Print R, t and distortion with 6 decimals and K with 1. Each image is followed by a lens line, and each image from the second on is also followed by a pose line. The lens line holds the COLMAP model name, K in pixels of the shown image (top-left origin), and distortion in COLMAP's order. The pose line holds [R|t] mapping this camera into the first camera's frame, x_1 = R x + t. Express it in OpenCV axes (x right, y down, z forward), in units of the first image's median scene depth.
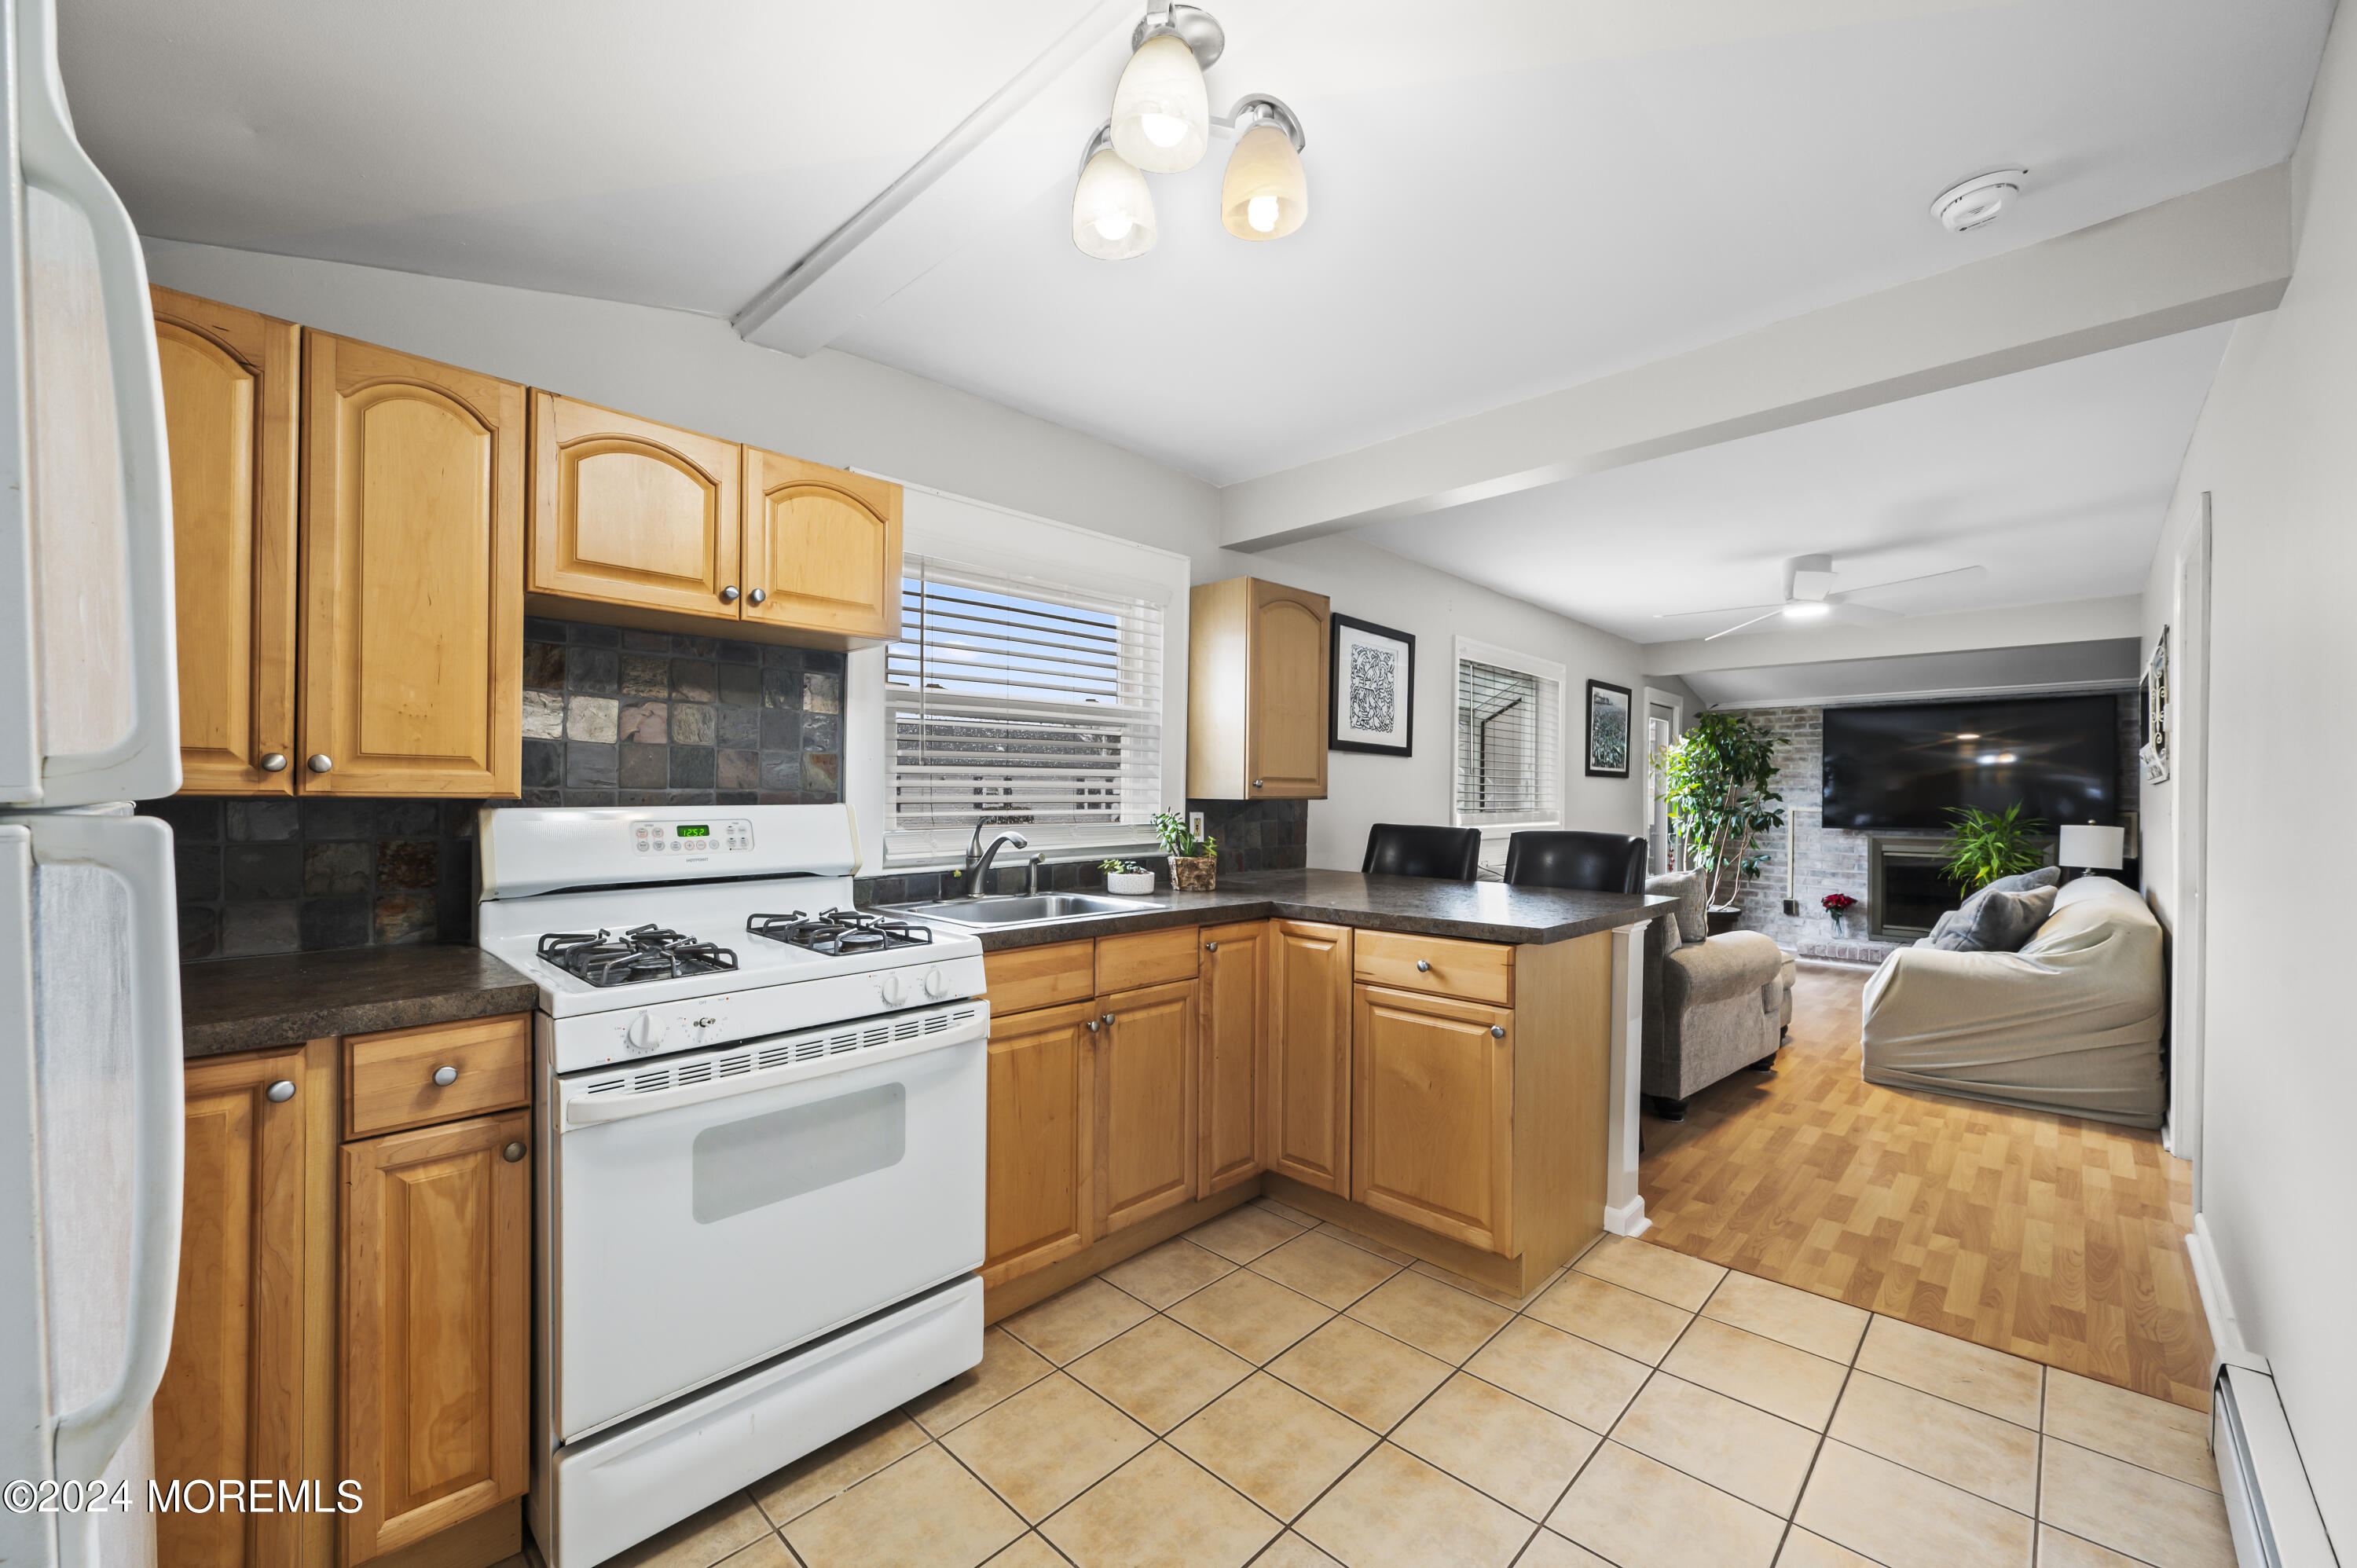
lens RADIAL K [[936.5, 0, 1178.5], [0, 936.5, 794.6], [0, 0, 1]] dist [-0.000410, -0.000212]
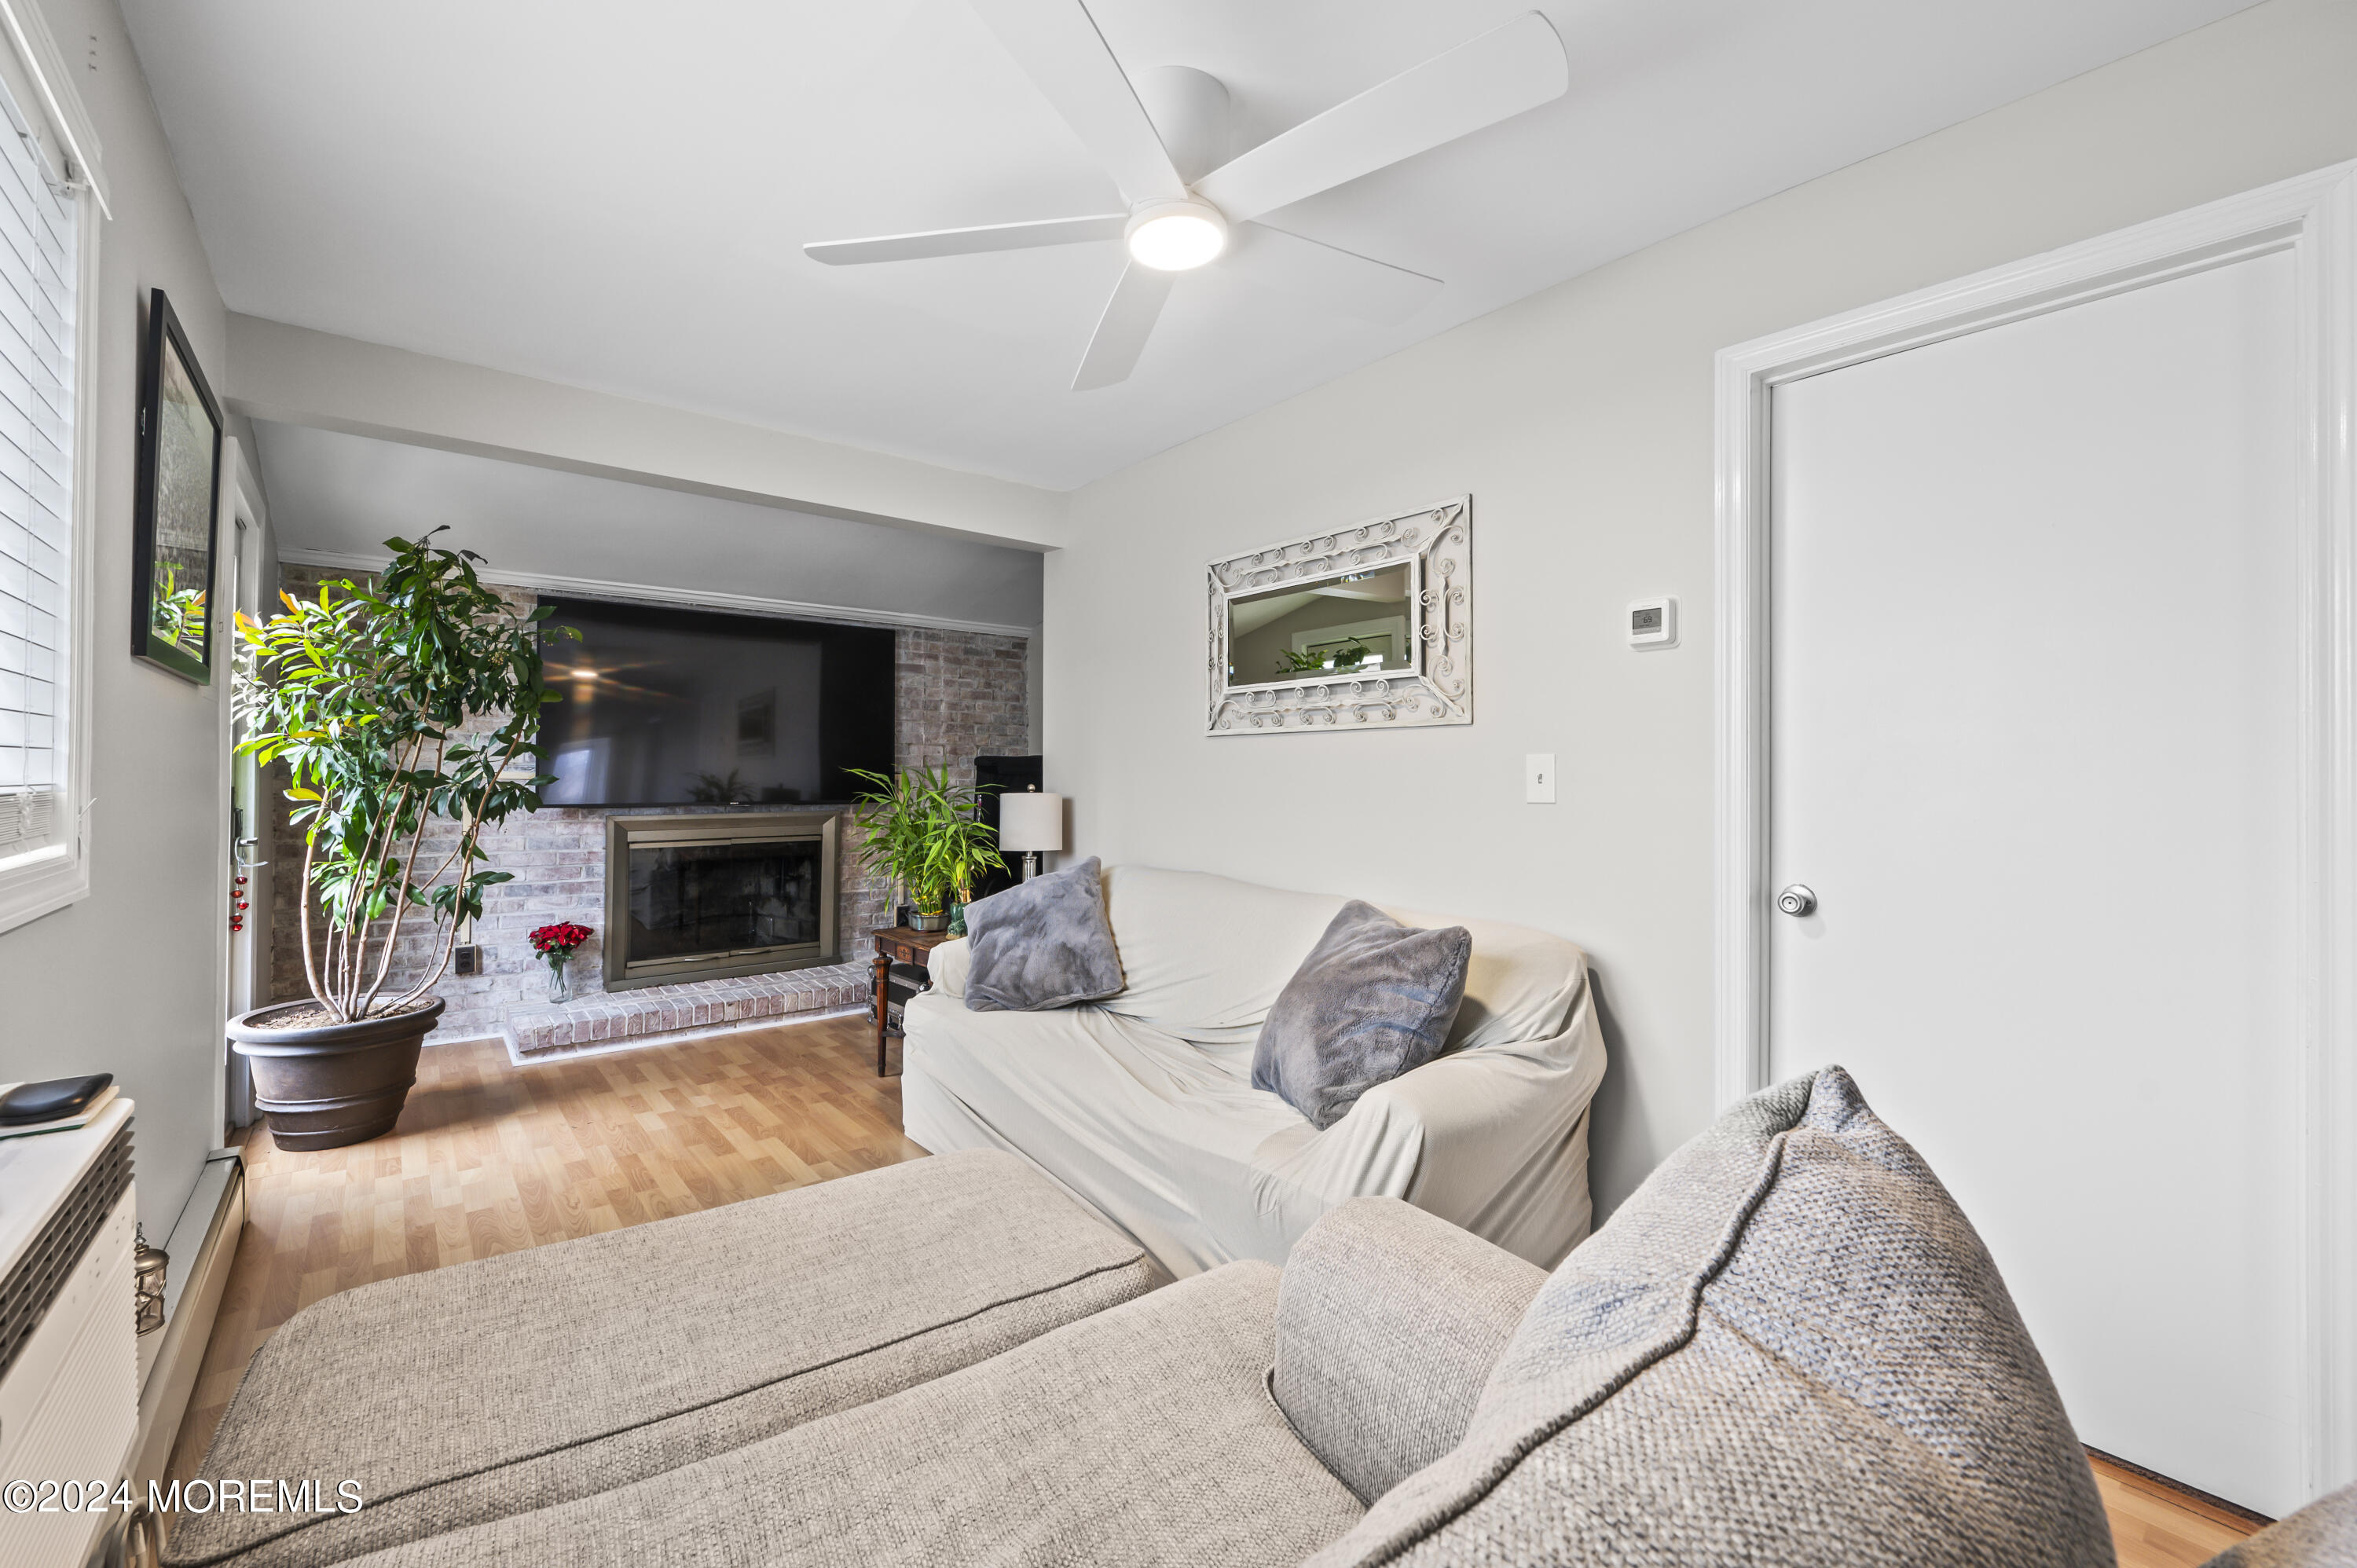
lens RADIAL K [[965.2, 0, 1178.3], [0, 965.2, 767.4], [0, 0, 1]] dist [-0.000156, -0.000063]
pose [[0.117384, -0.005194, 0.993073, 0.456060], [-0.004011, 0.999976, 0.005704, 0.017438], [-0.993078, -0.004653, 0.117361, 1.551799]]
